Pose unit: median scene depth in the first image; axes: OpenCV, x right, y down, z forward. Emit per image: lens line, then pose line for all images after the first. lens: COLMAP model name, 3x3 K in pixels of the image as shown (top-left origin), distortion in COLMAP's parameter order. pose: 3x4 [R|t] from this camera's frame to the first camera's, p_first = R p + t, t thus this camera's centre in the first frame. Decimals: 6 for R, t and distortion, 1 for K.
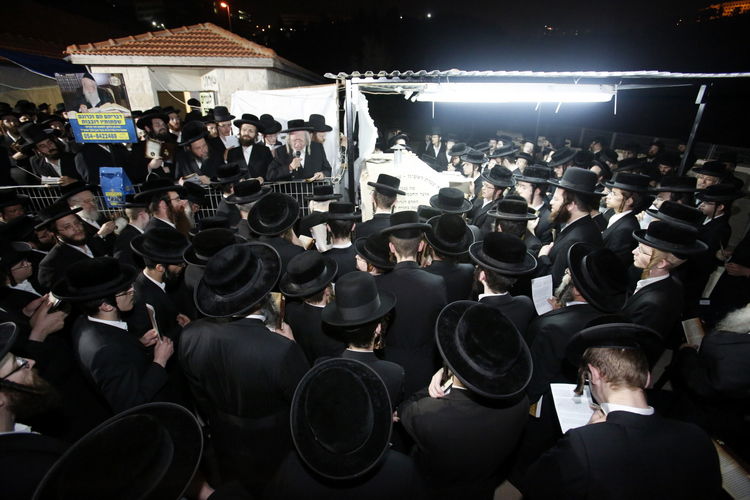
lens RADIAL K [[345.8, 0, 375.0], [0, 345.8, 250.0], [0, 0, 1]] dist [-0.061375, 0.022736]
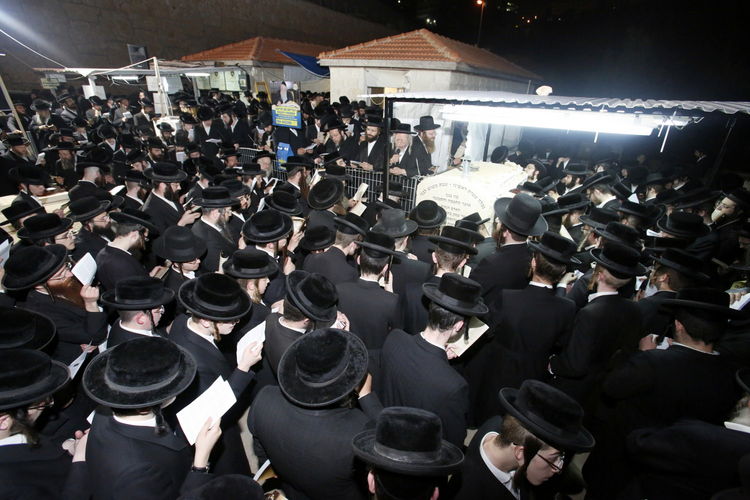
lens RADIAL K [[345.8, 0, 375.0], [0, 345.8, 250.0], [0, 0, 1]] dist [-0.061375, 0.022736]
pose [[0.797258, 0.279182, -0.535198, 0.246193], [-0.268977, 0.958038, 0.099071, -0.026137], [0.540398, 0.064970, 0.838897, -0.016419]]
